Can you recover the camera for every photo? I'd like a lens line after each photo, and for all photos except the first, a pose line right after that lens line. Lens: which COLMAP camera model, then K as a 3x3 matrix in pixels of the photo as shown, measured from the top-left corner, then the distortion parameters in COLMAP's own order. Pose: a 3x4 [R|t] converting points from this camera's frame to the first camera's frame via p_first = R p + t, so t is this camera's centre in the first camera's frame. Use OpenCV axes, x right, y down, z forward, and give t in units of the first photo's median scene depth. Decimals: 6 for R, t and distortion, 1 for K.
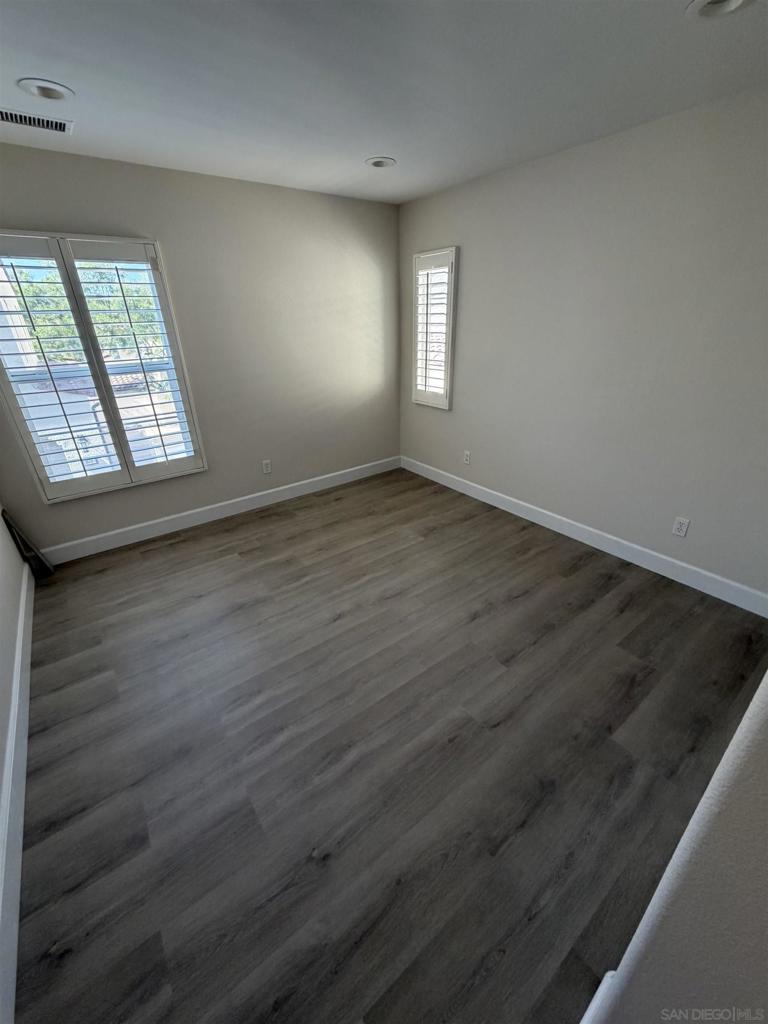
lens RADIAL K [[407.0, 0, 384.0], [0, 407.0, 512.0], [0, 0, 1]] dist [0.000433, -0.000834]
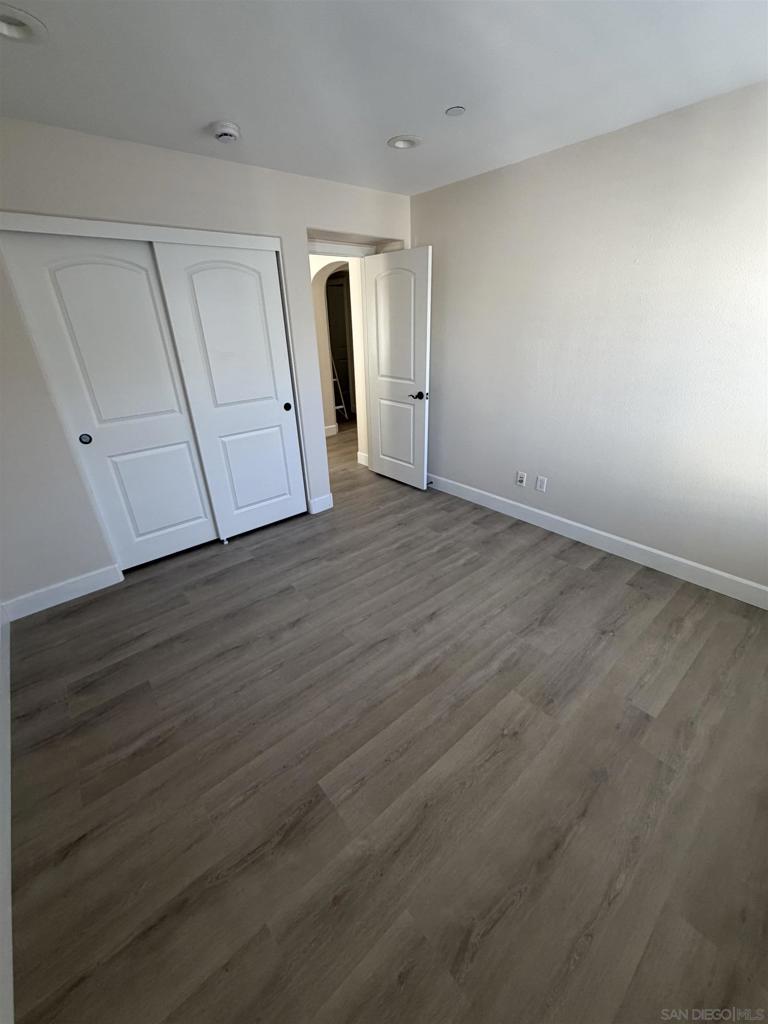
lens RADIAL K [[407.0, 0, 384.0], [0, 407.0, 512.0], [0, 0, 1]] dist [0.000433, -0.000834]
pose [[-0.996751, 0.072774, -0.034506, 0.021492], [0.018374, 0.622601, 0.782324, -0.691550], [0.078416, 0.779148, -0.621916, 1.429151]]
